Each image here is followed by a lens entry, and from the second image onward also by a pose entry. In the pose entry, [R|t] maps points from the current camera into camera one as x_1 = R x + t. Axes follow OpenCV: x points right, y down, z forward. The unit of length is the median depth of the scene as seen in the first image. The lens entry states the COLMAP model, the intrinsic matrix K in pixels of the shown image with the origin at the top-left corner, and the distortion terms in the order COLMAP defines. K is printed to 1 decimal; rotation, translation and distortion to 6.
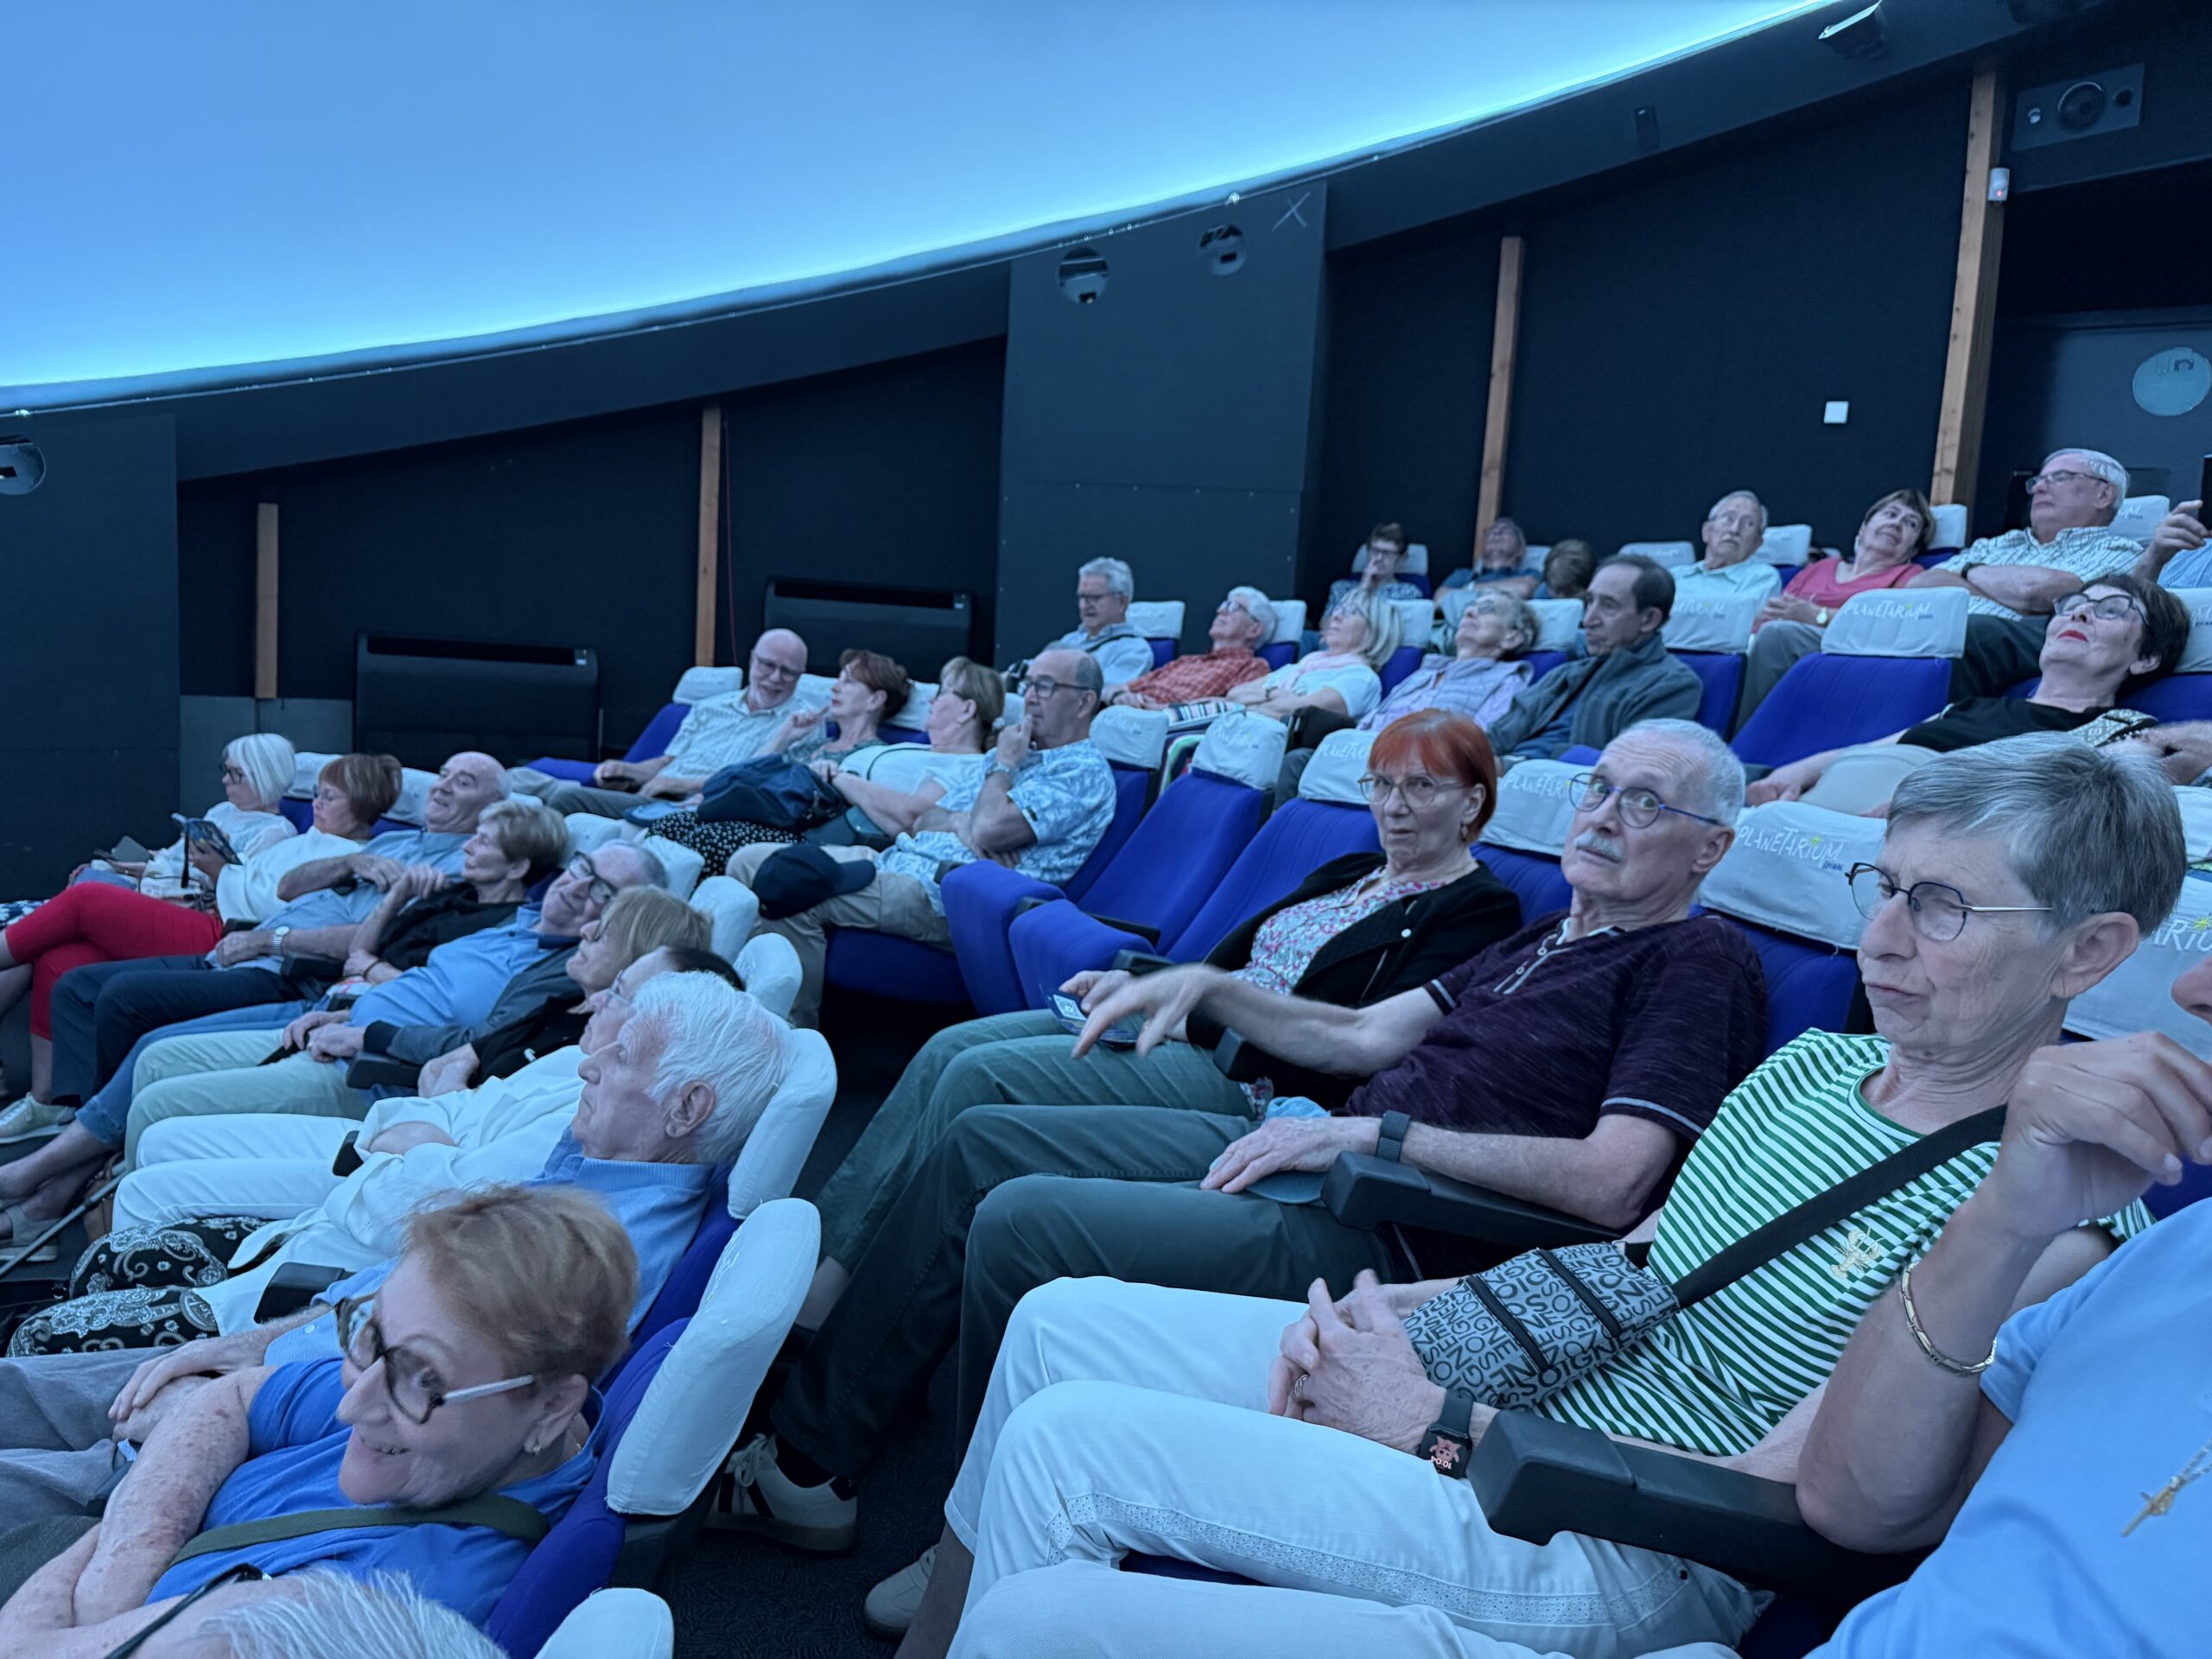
lens RADIAL K [[1587.2, 0, 1106.0], [0, 1587.2, 829.5], [0, 0, 1]] dist [0.105076, -0.155758]
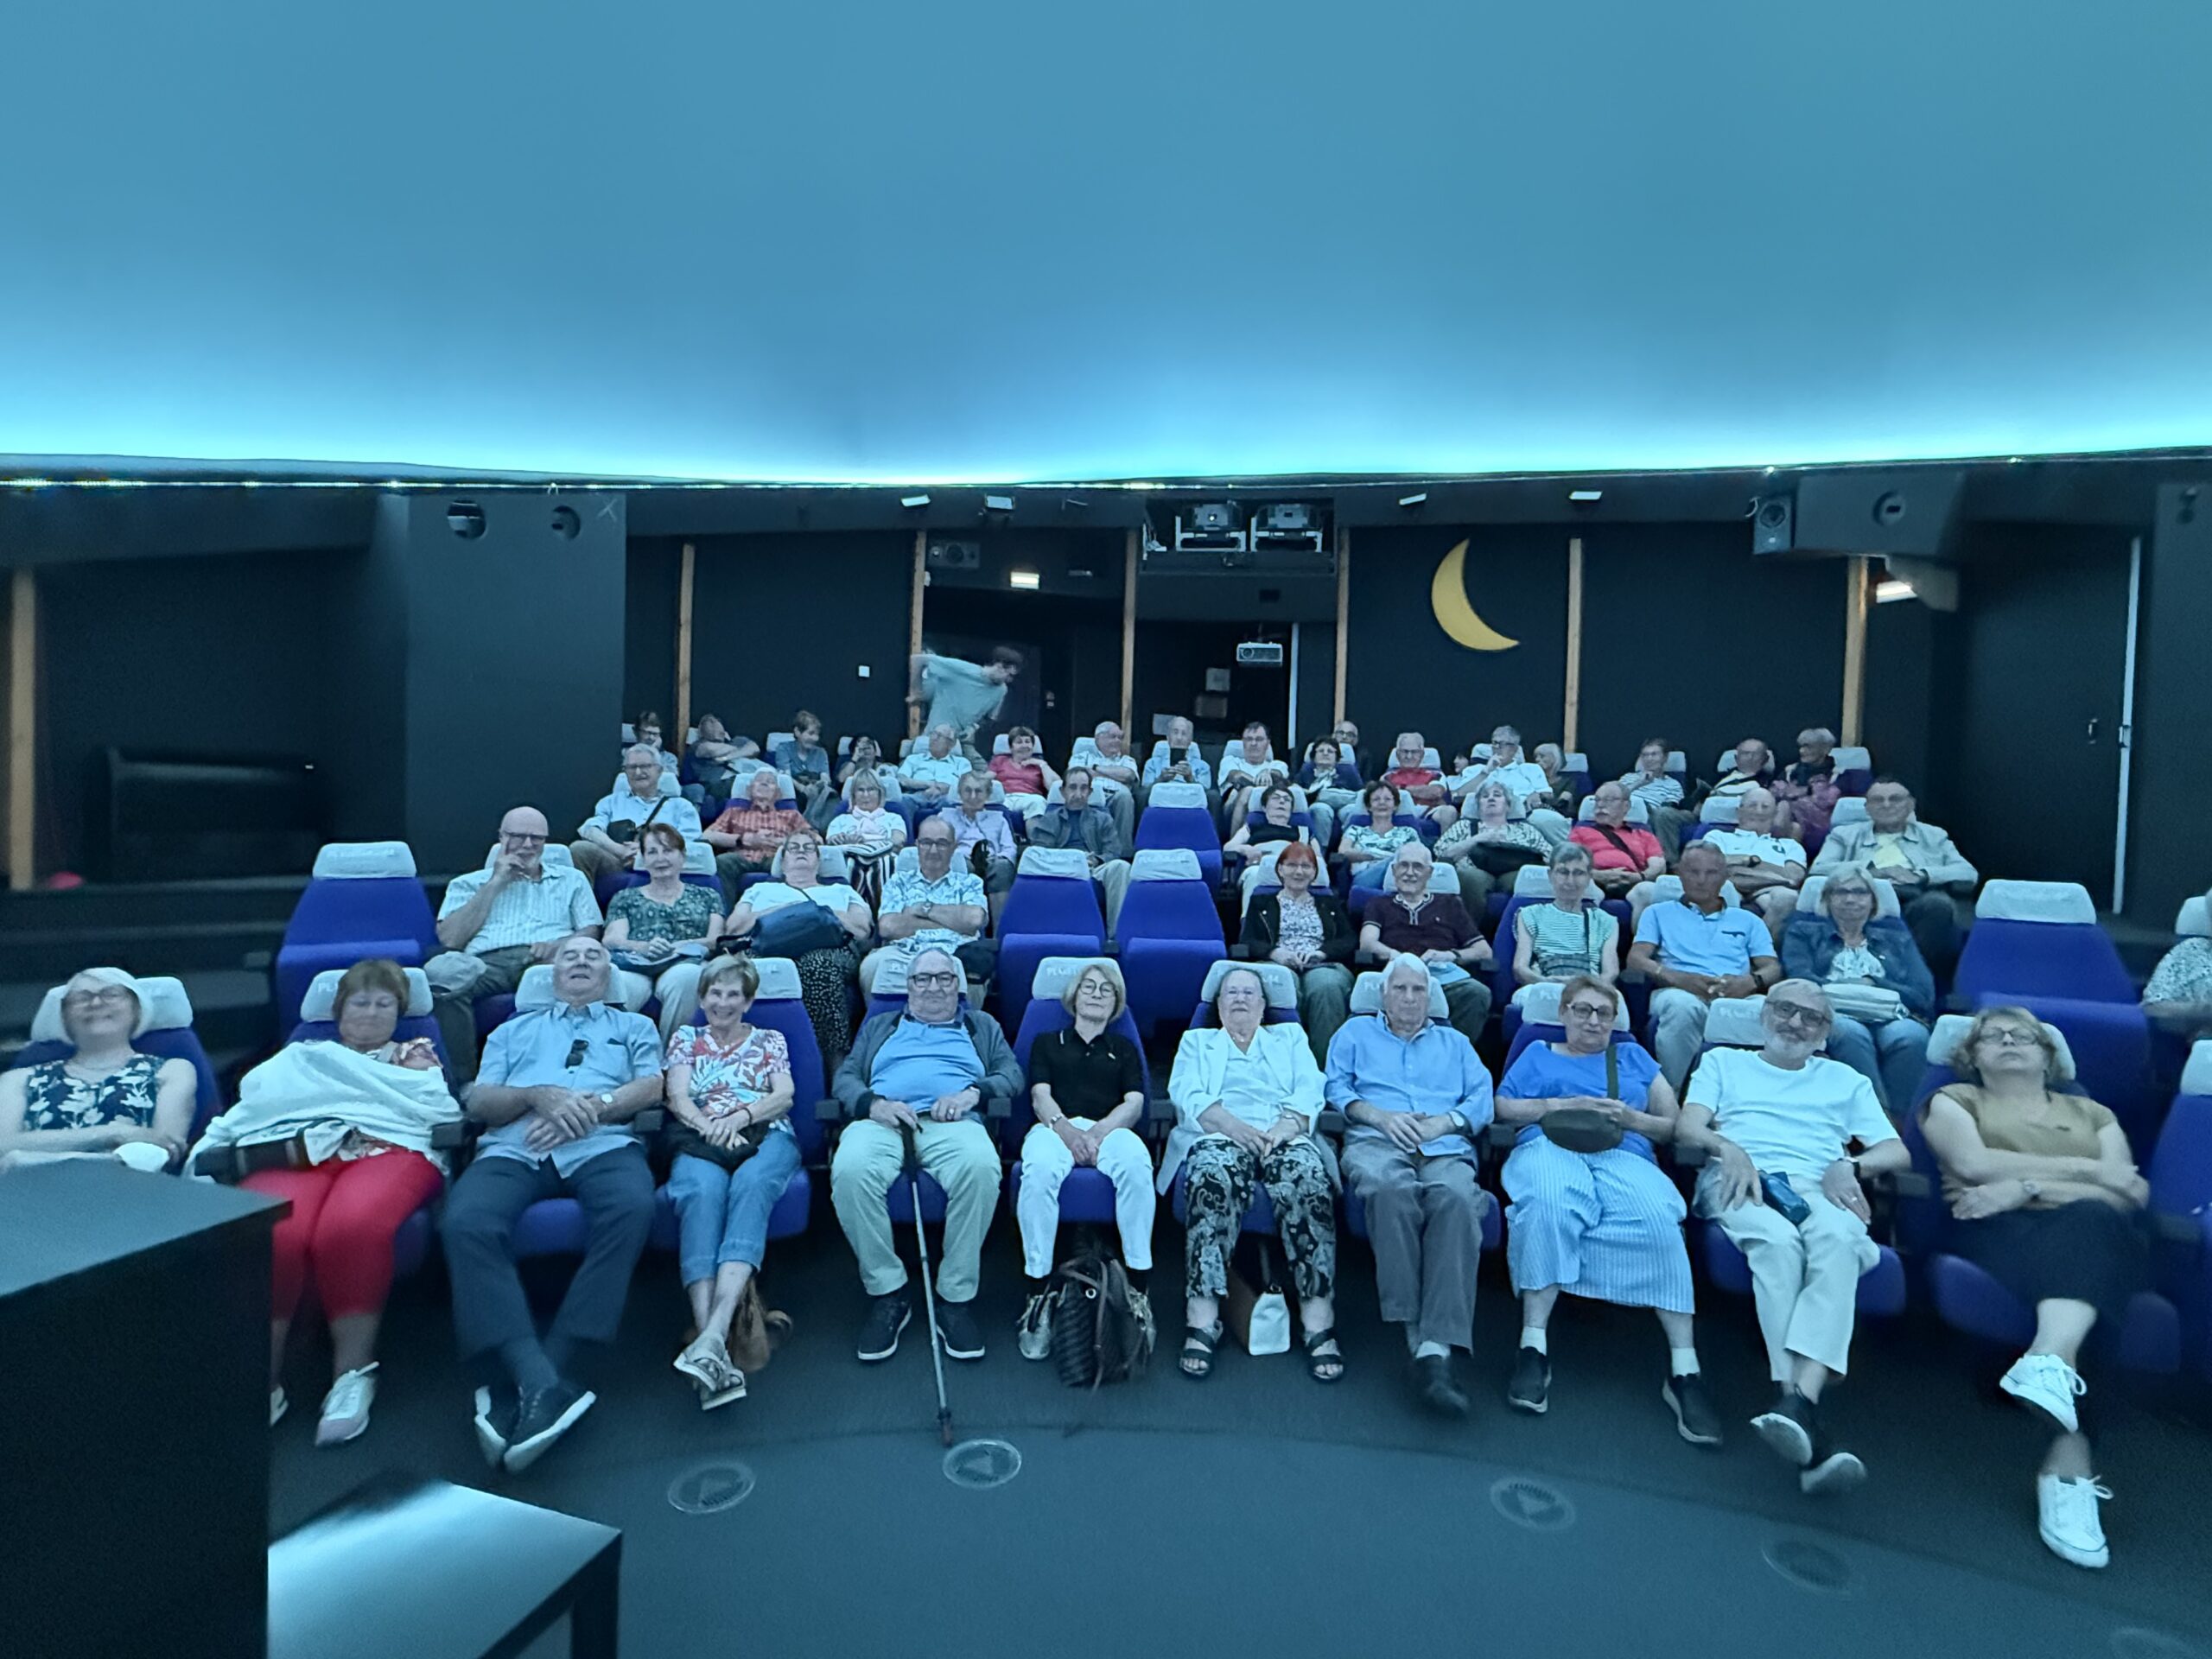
lens RADIAL K [[1016.2, 0, 1106.0], [0, 1016.2, 829.5], [0, 0, 1]] dist [-0.000407, 0.000032]
pose [[0.375522, -0.070663, 0.924116, -1.083407], [0.099243, 0.994422, 0.035710, -0.129397], [-0.921485, 0.078302, 0.380440, 0.423290]]
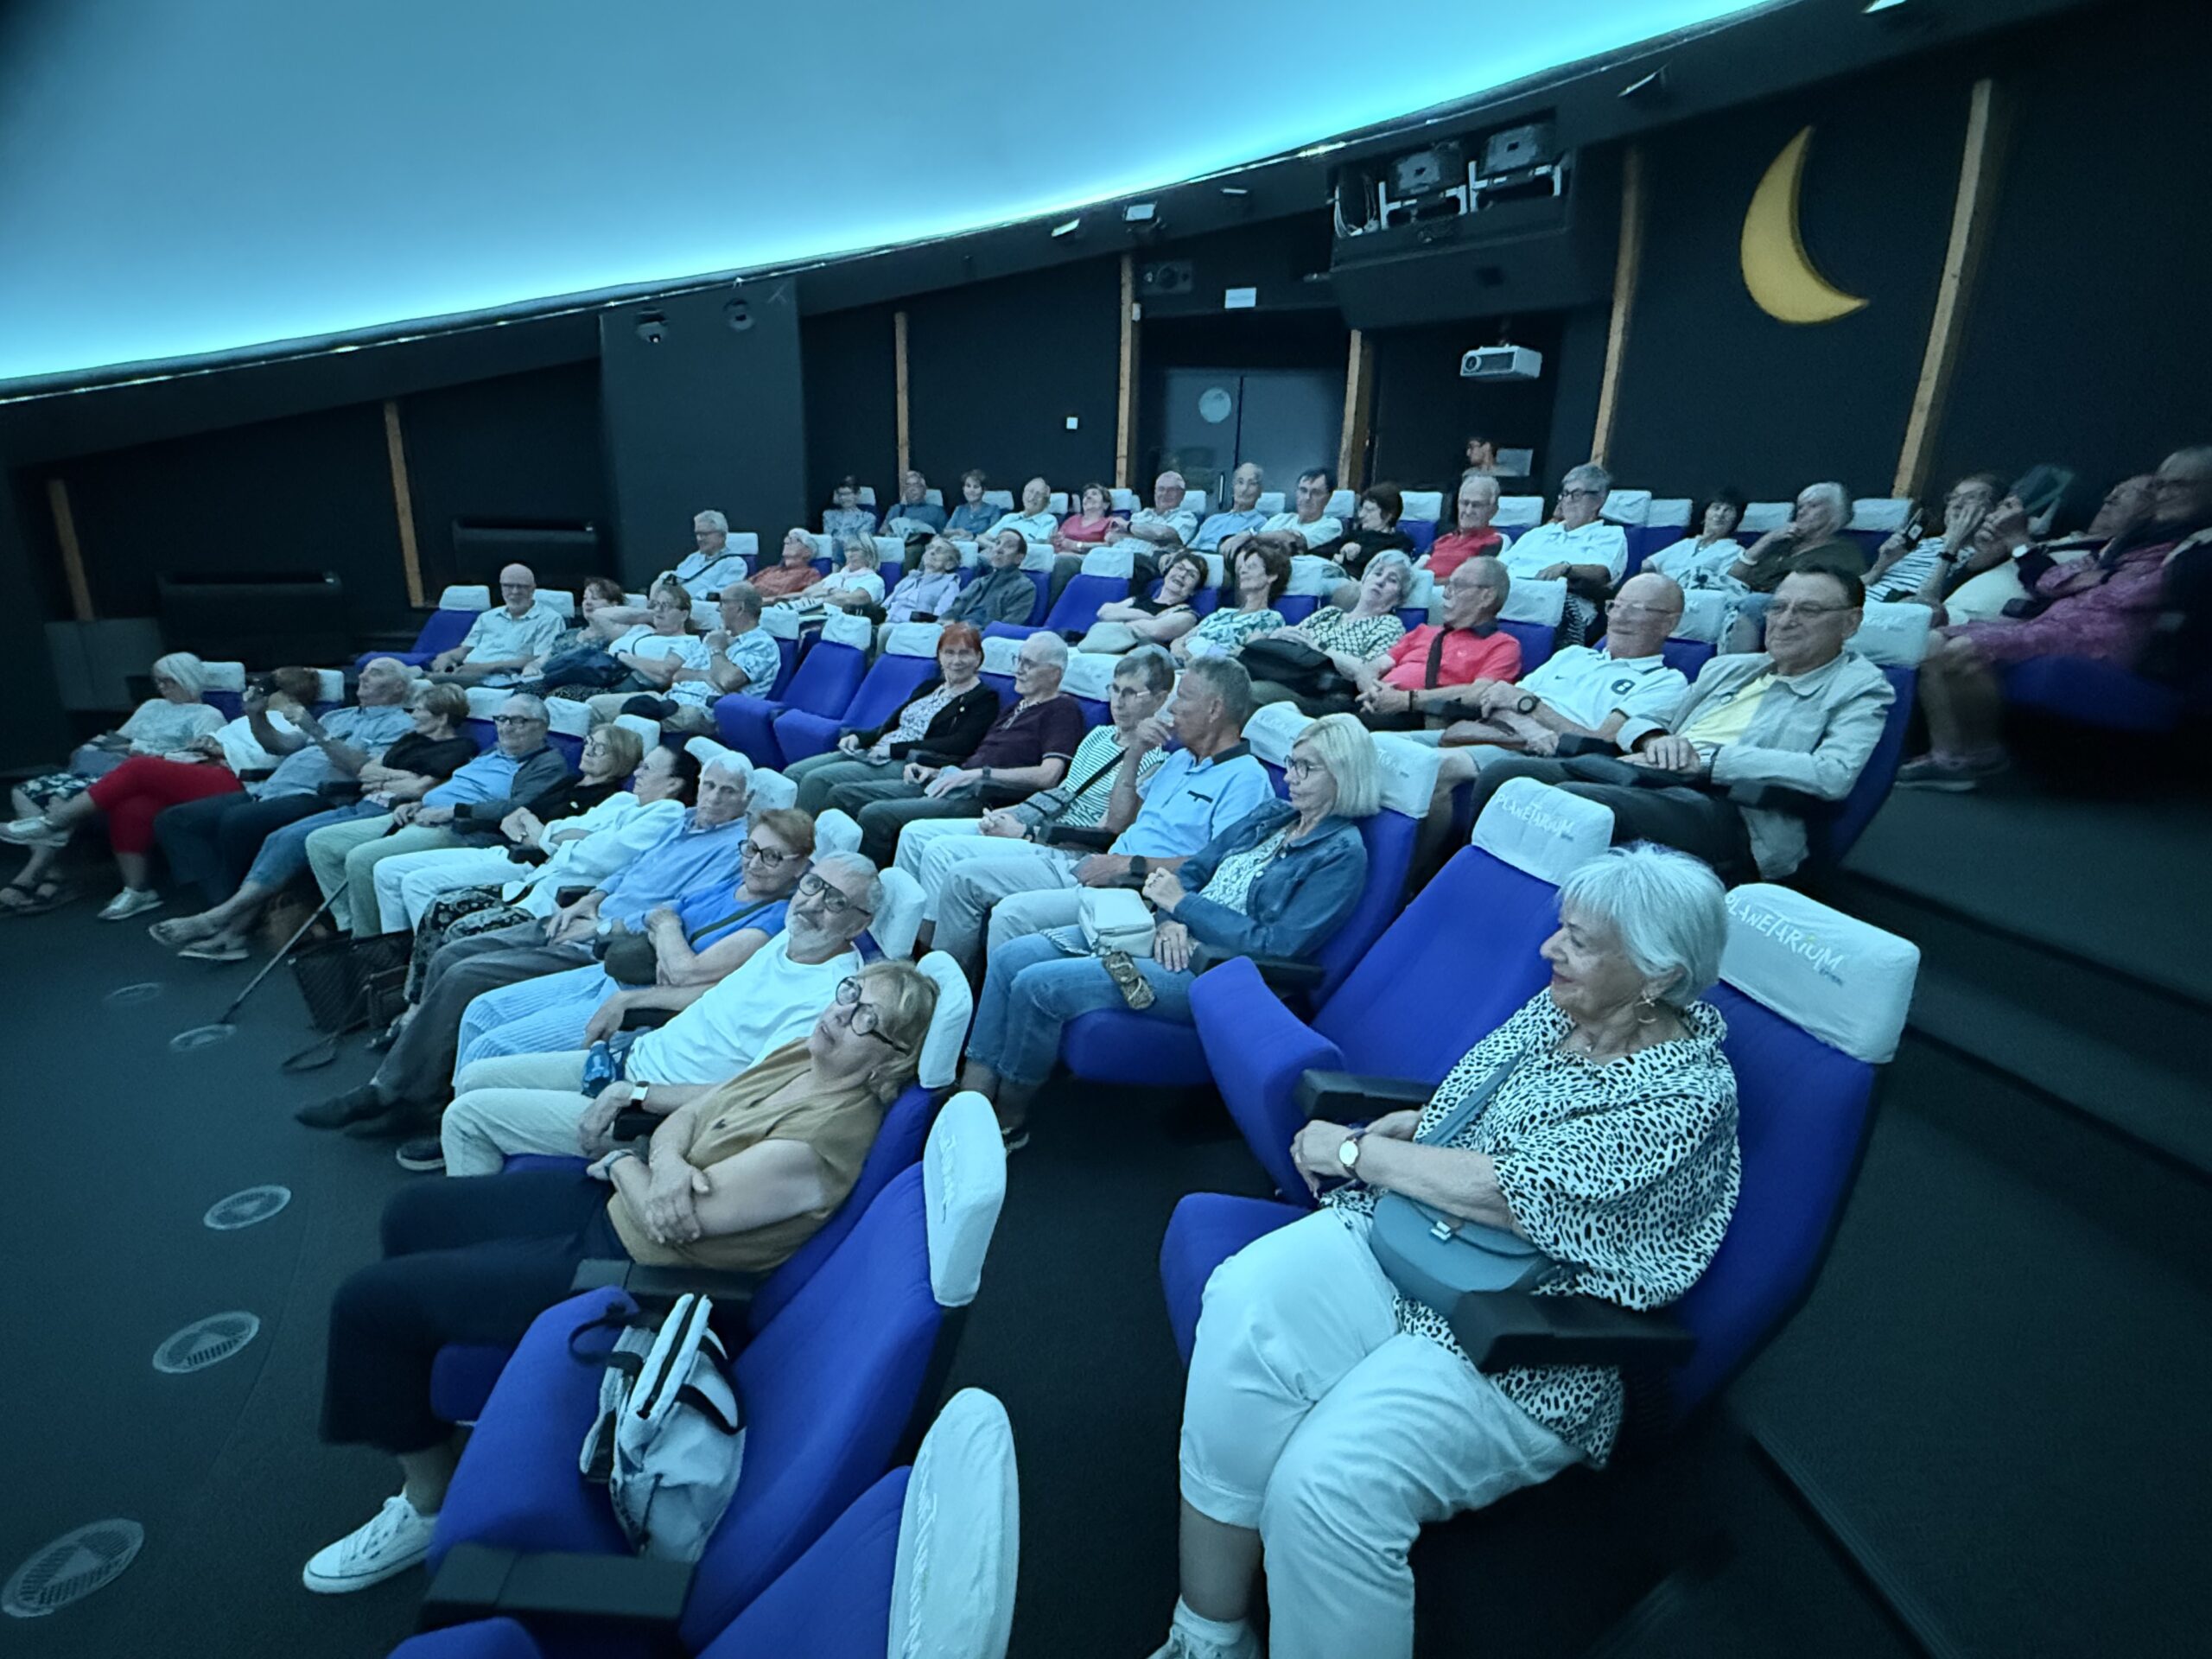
lens RADIAL K [[1031.2, 0, 1136.2], [0, 1031.2, 821.3], [0, 0, 1]] dist [-0.001618, -0.000142]
pose [[0.886329, -0.153217, 0.436973, -0.198370], [0.068679, 0.976732, 0.203170, -0.049236], [-0.457935, -0.150065, 0.876228, -0.411026]]
